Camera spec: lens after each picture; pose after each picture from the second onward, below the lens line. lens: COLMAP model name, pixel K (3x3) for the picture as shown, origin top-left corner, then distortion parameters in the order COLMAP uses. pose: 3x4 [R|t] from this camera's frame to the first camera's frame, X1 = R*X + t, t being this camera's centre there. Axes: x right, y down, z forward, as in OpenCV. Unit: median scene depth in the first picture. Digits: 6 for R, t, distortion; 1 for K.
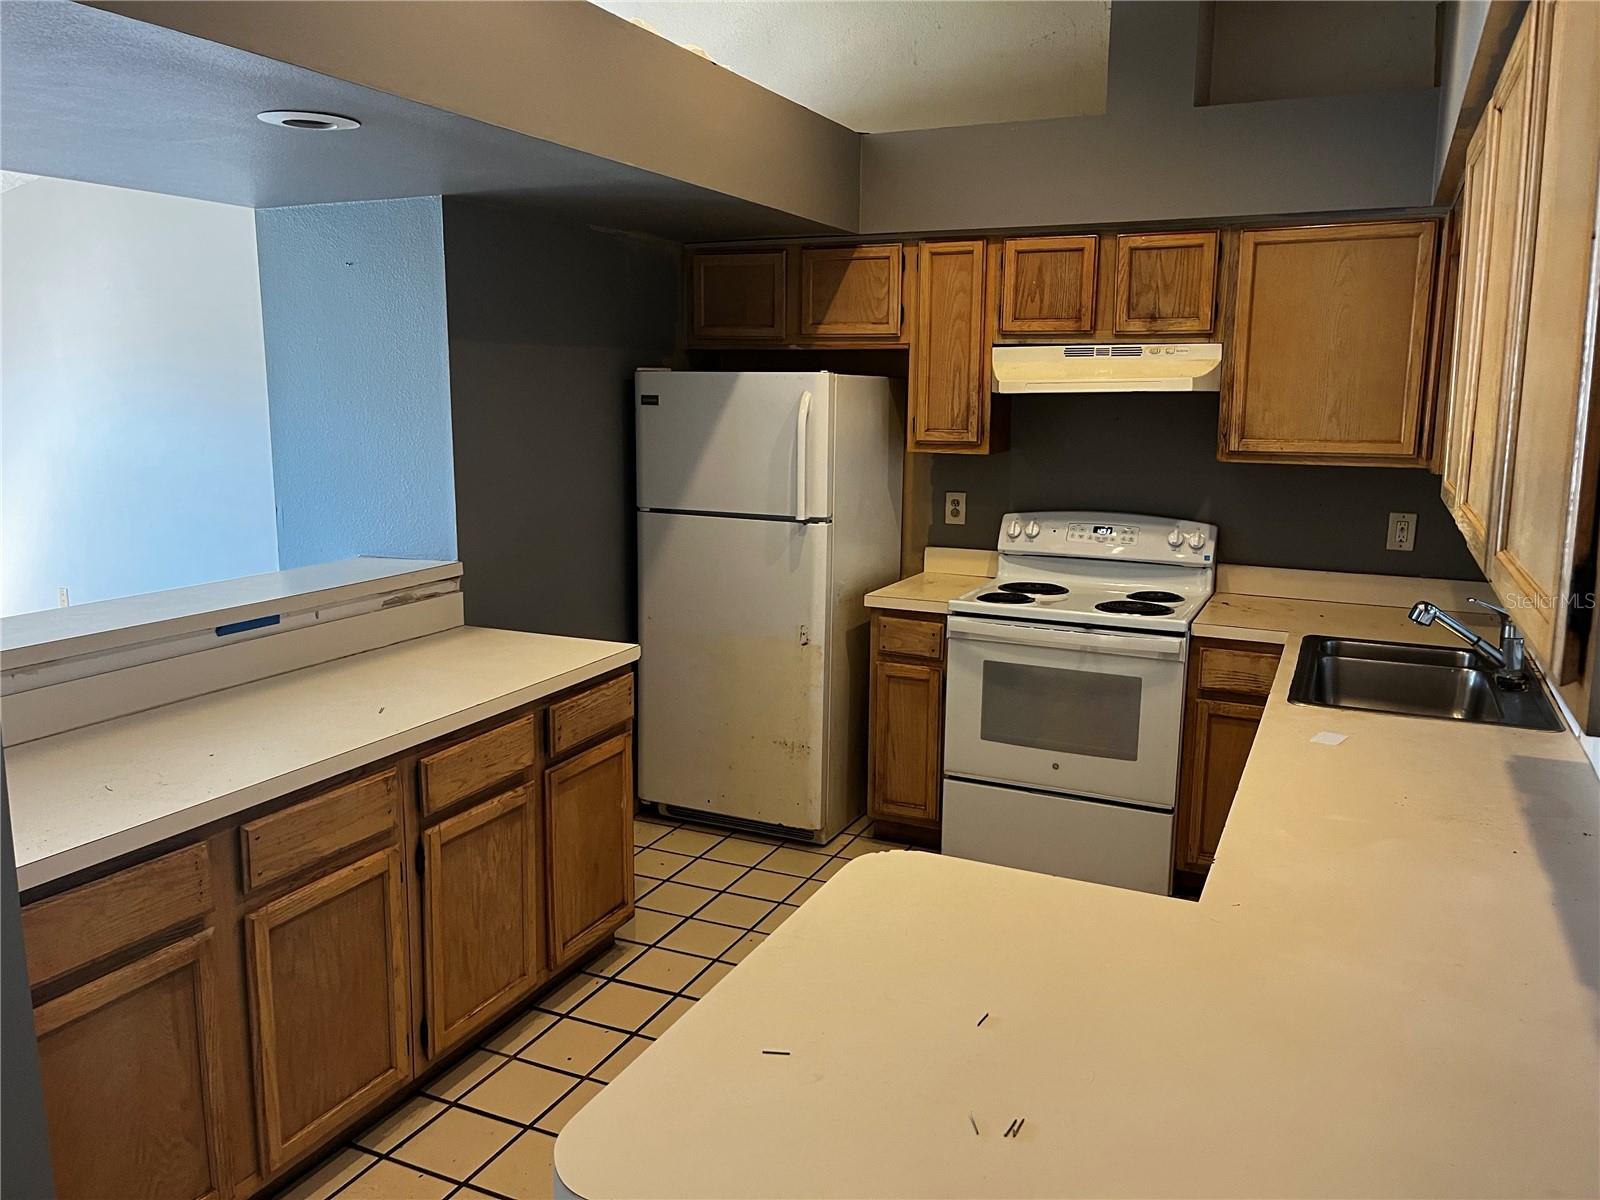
lens RADIAL K [[1221.8, 0, 792.1], [0, 1221.8, 583.2], [0, 0, 1]] dist [0.062900, -0.076194]
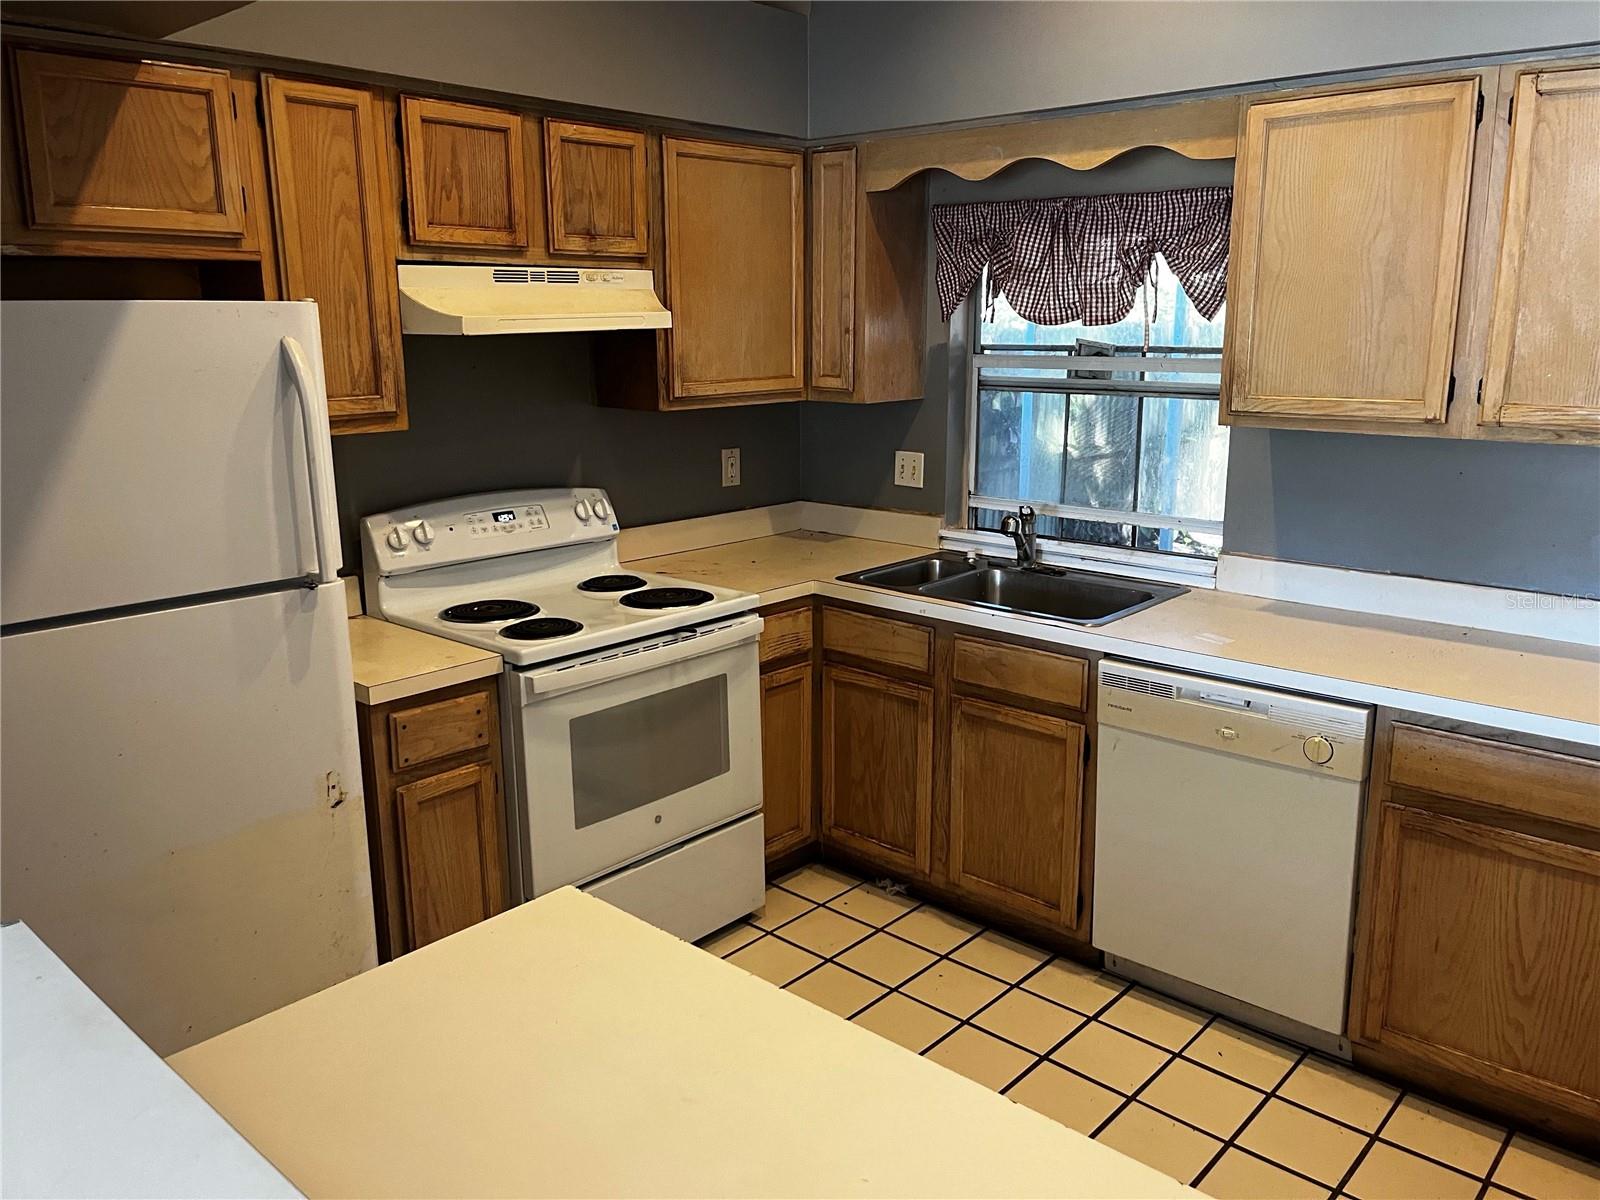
lens RADIAL K [[1221.8, 0, 792.1], [0, 1221.8, 583.2], [0, 0, 1]] dist [0.062900, -0.076194]
pose [[0.297779, -0.210635, 0.931107, -0.432646], [0.166242, 0.971893, 0.166695, -0.106257], [-0.940048, 0.105151, 0.324426, 0.632102]]
